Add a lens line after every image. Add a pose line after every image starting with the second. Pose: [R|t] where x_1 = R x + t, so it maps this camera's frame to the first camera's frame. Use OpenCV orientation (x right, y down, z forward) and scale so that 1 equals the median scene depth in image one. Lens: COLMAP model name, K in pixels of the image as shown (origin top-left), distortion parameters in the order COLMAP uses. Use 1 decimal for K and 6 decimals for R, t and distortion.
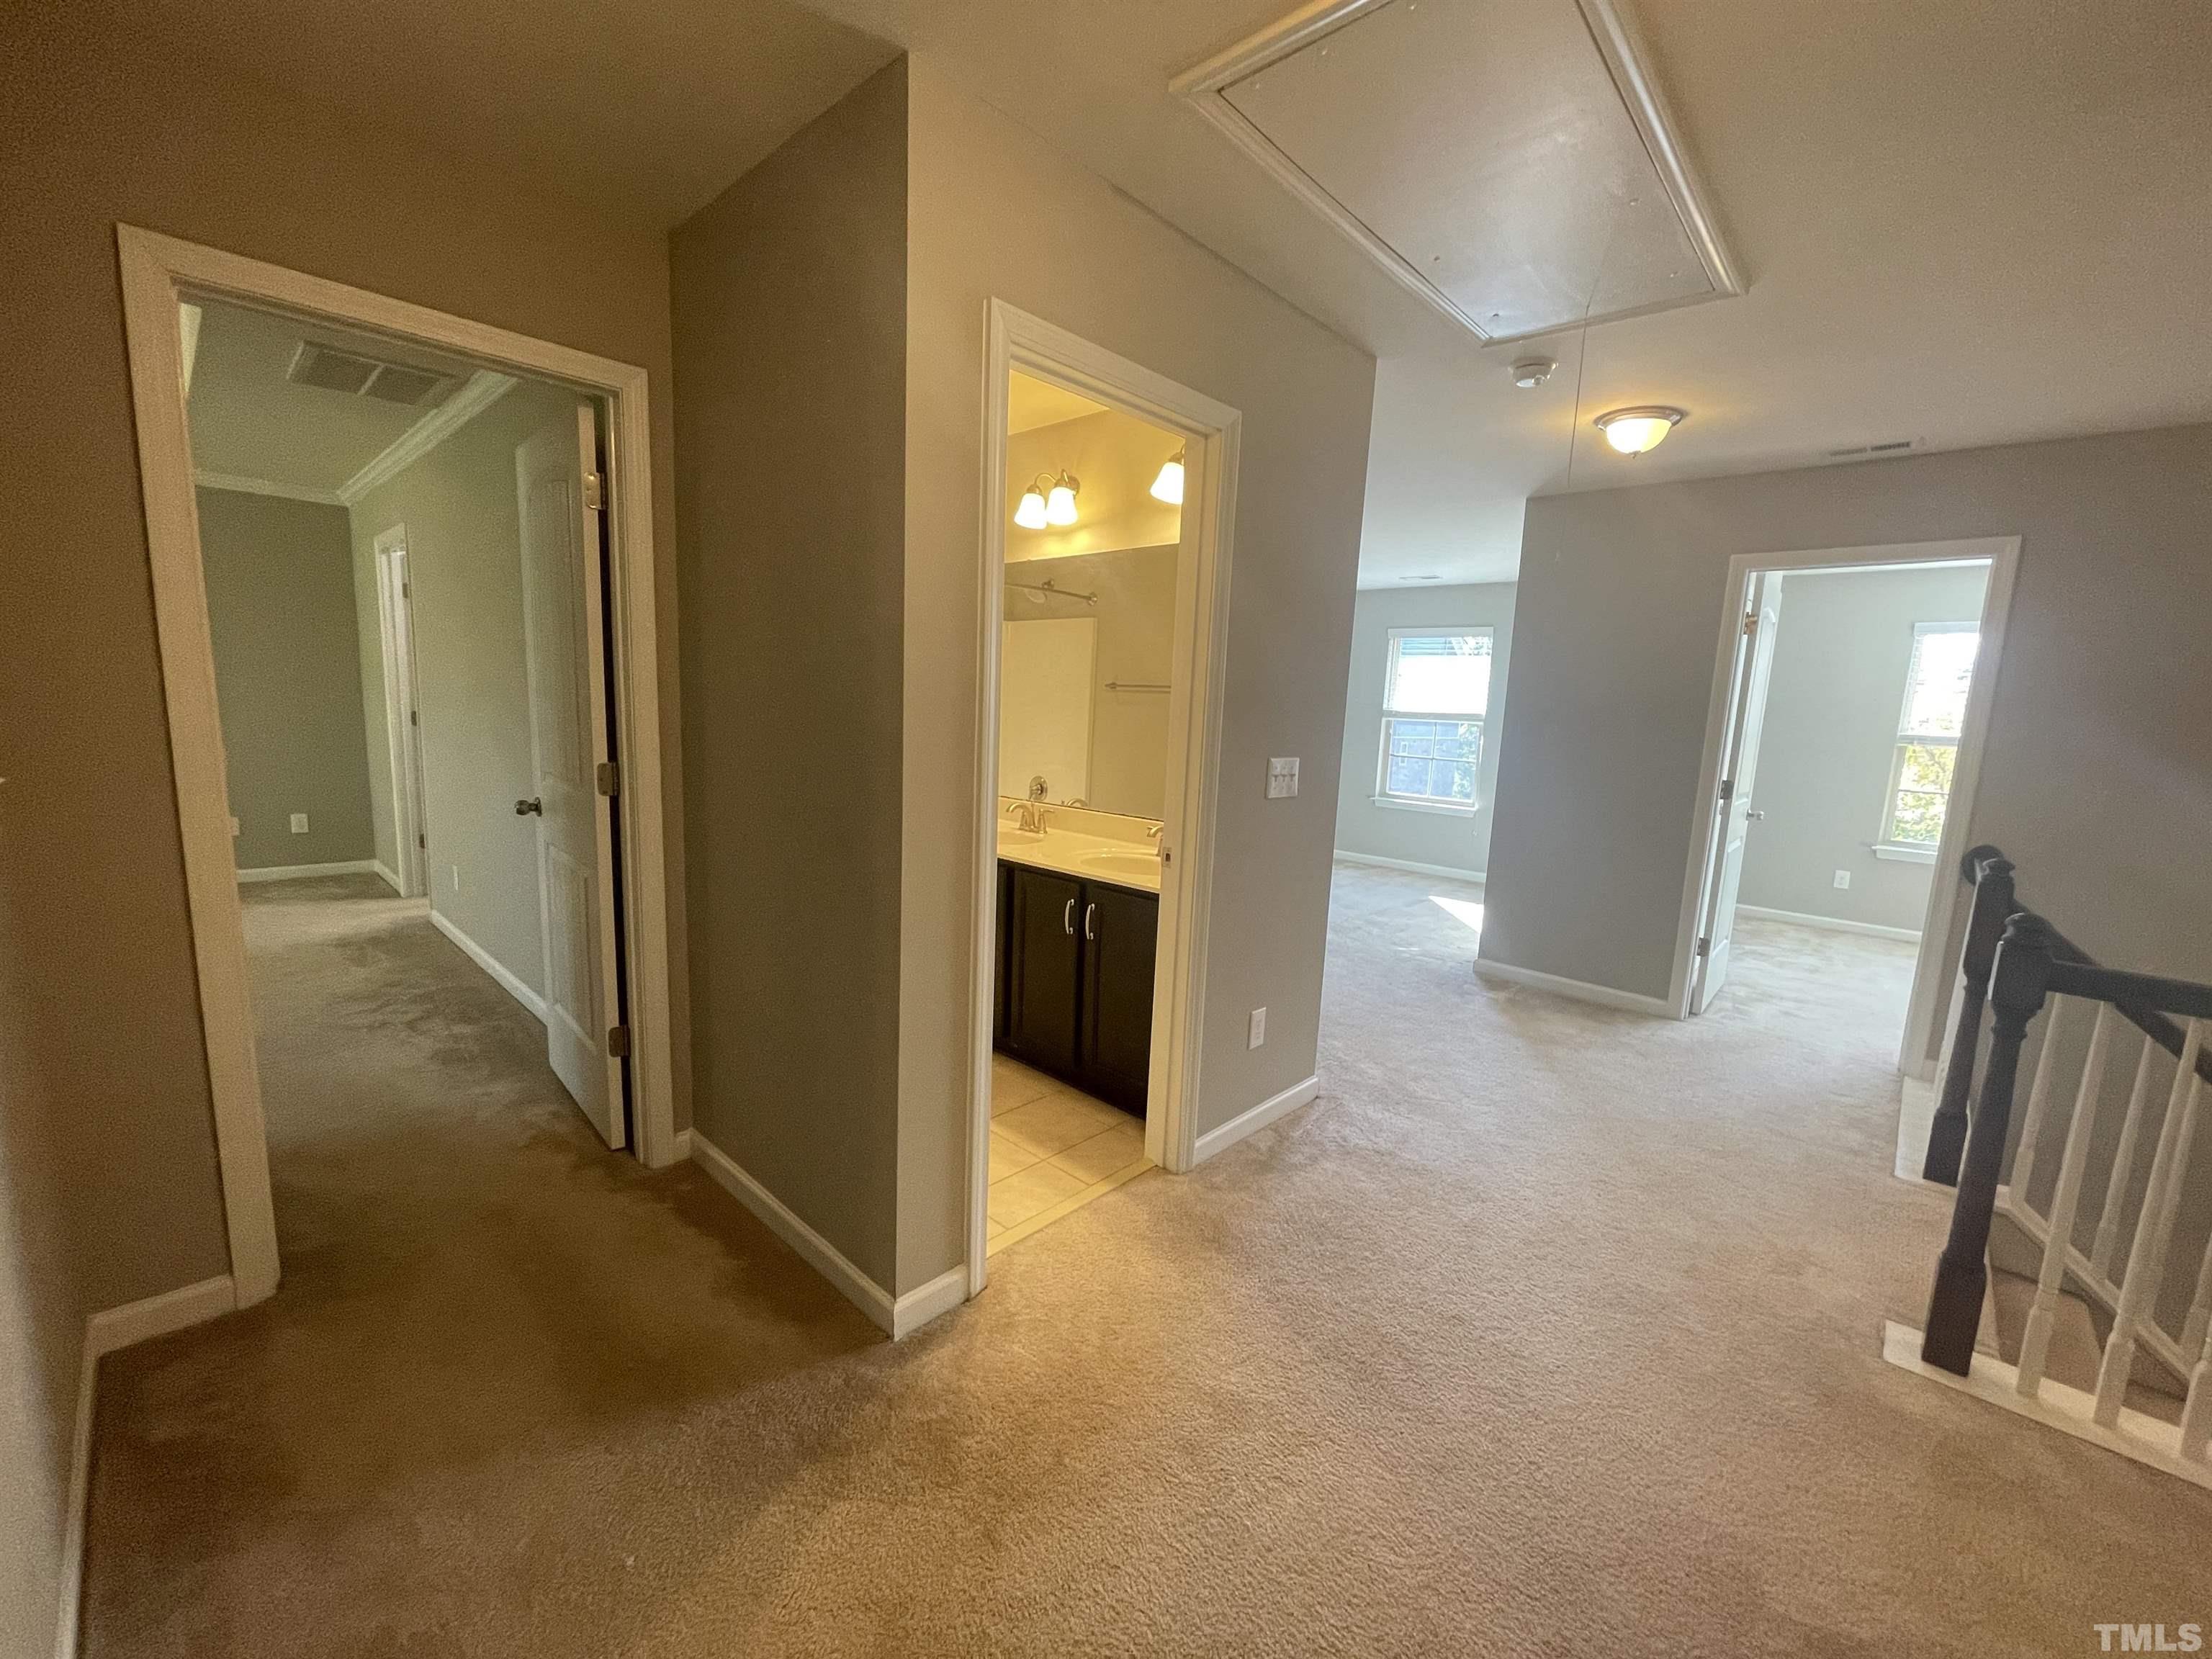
lens RADIAL K [[888.8, 0, 1107.5], [0, 888.8, 836.3], [0, 0, 1]] dist [-0.002117, -0.000002]
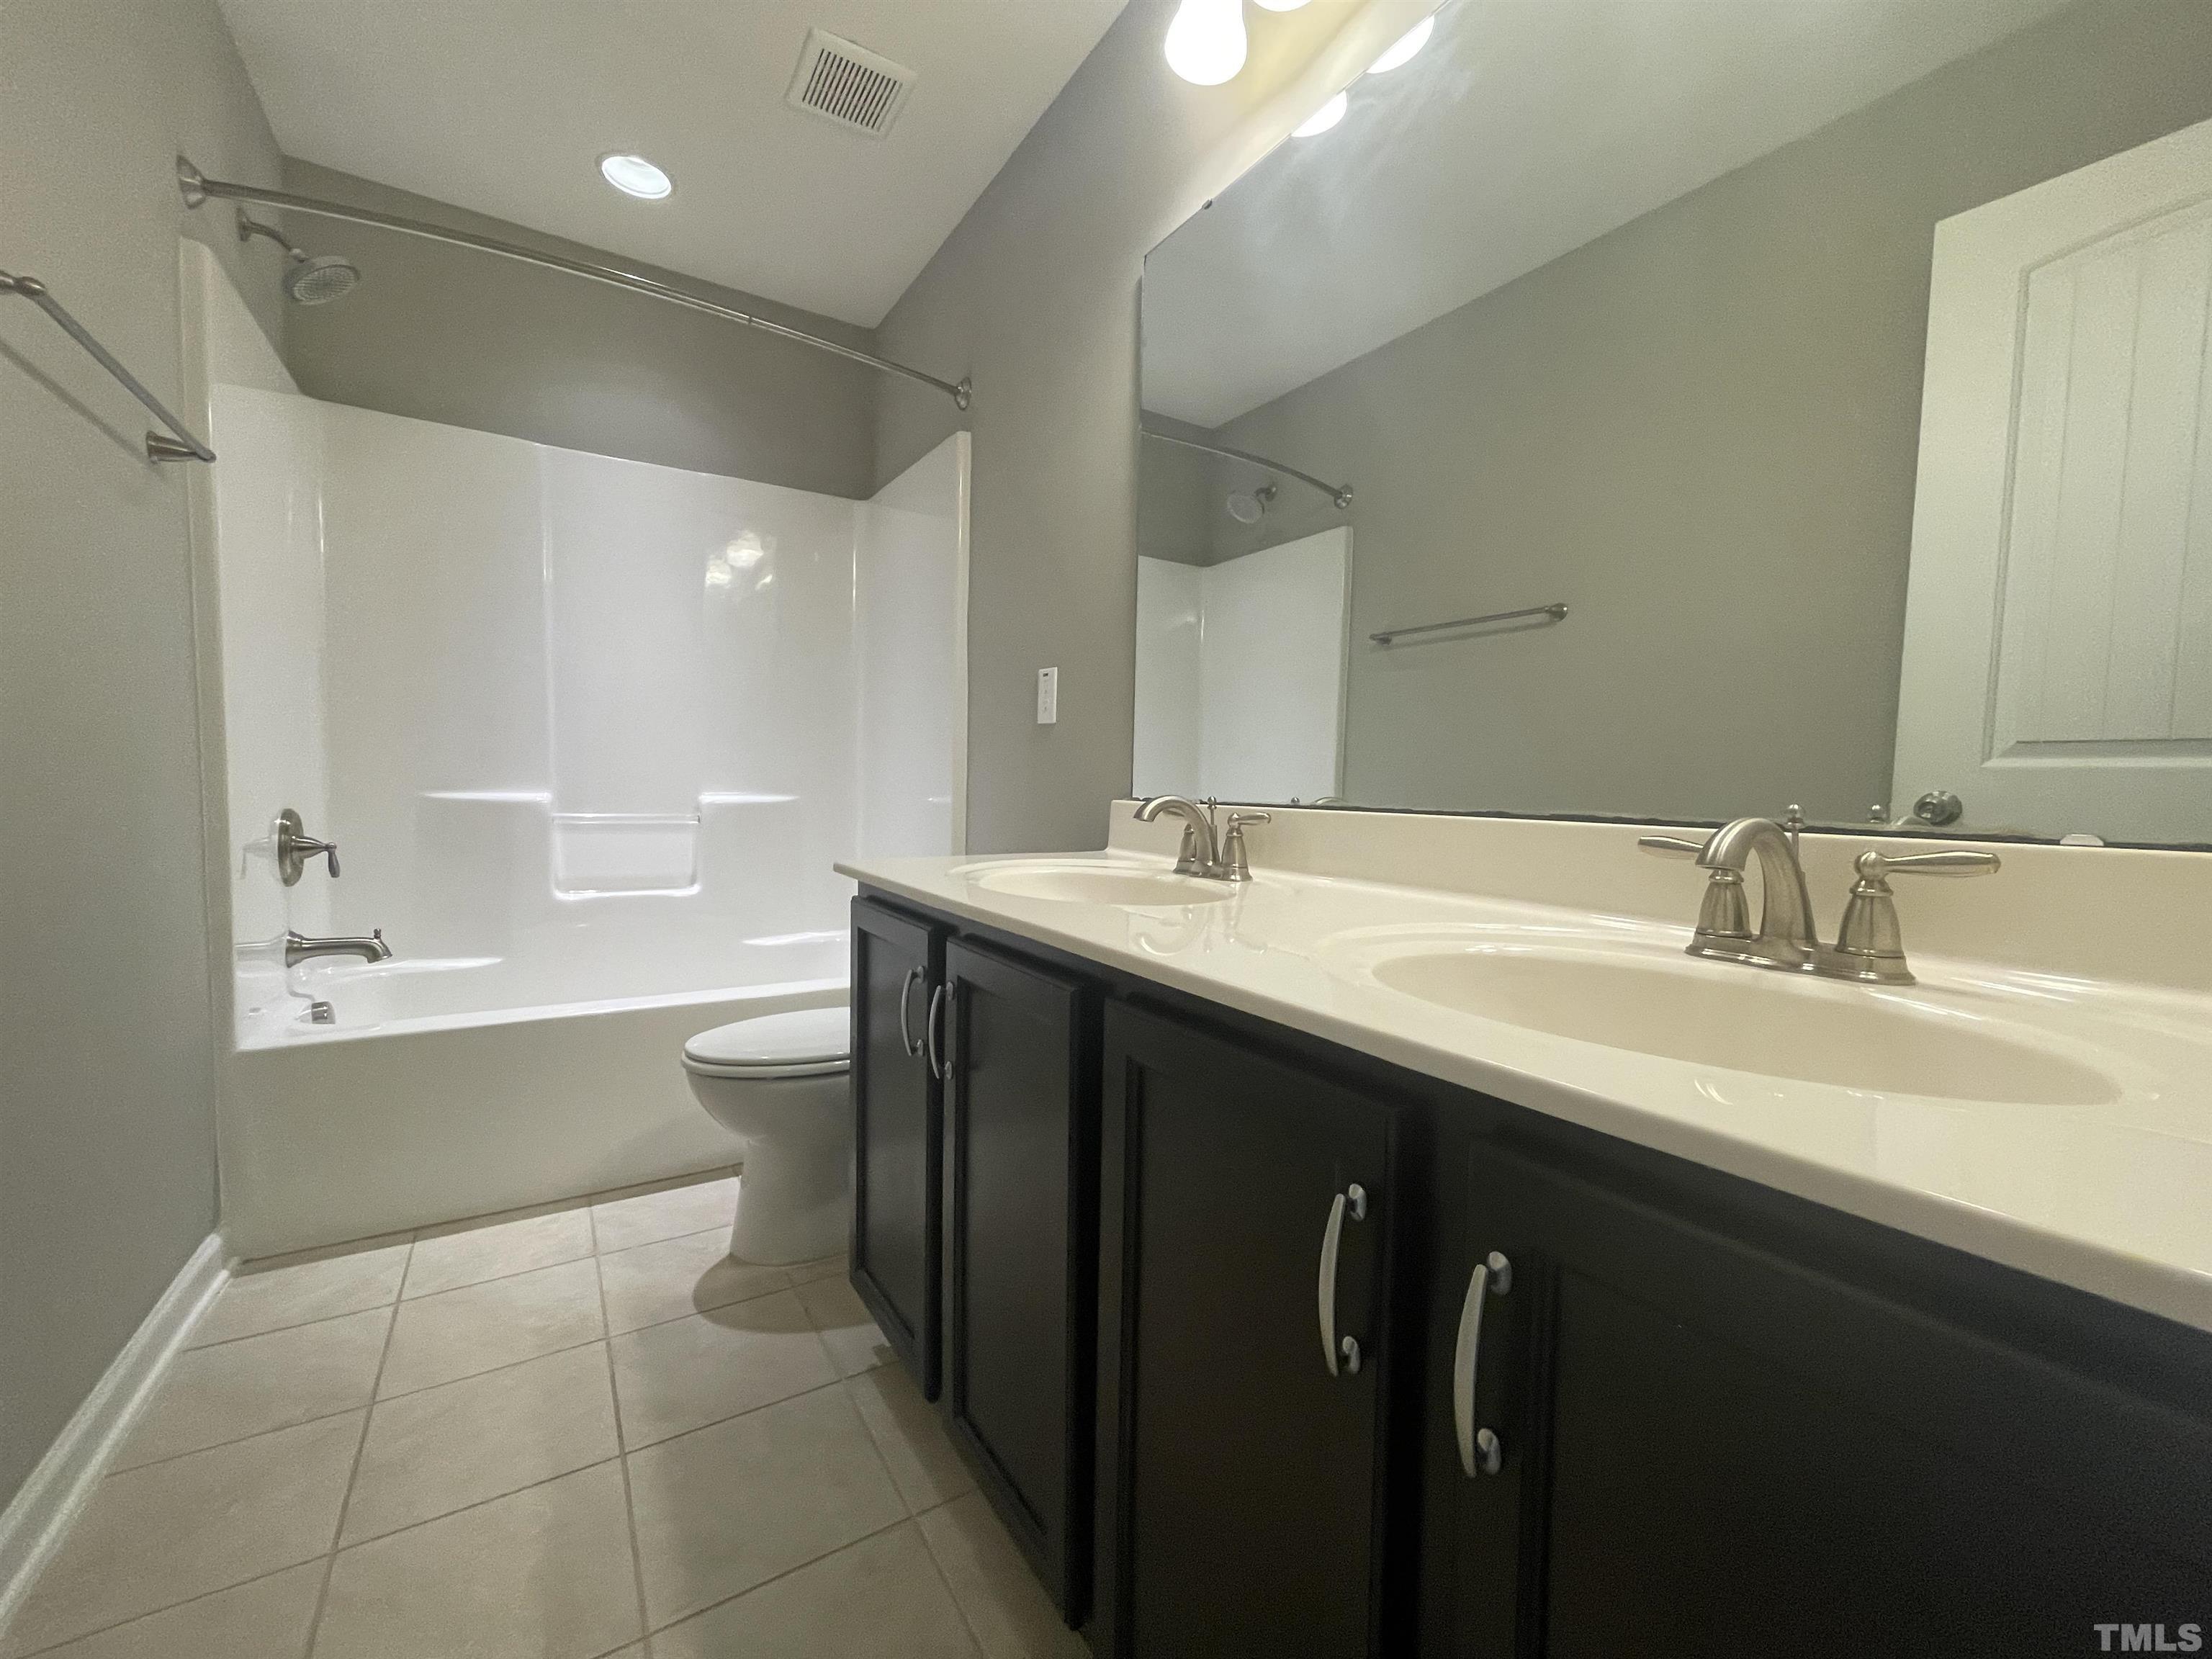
lens RADIAL K [[888.8, 0, 1107.2], [0, 888.8, 838.3], [0, 0, 1]] dist [-0.002117, -0.000002]
pose [[0.969202, 0.002642, -0.246253, -0.041622], [-0.025522, 0.995636, -0.089768, 0.015390], [0.244941, 0.093288, 0.965040, 0.751395]]
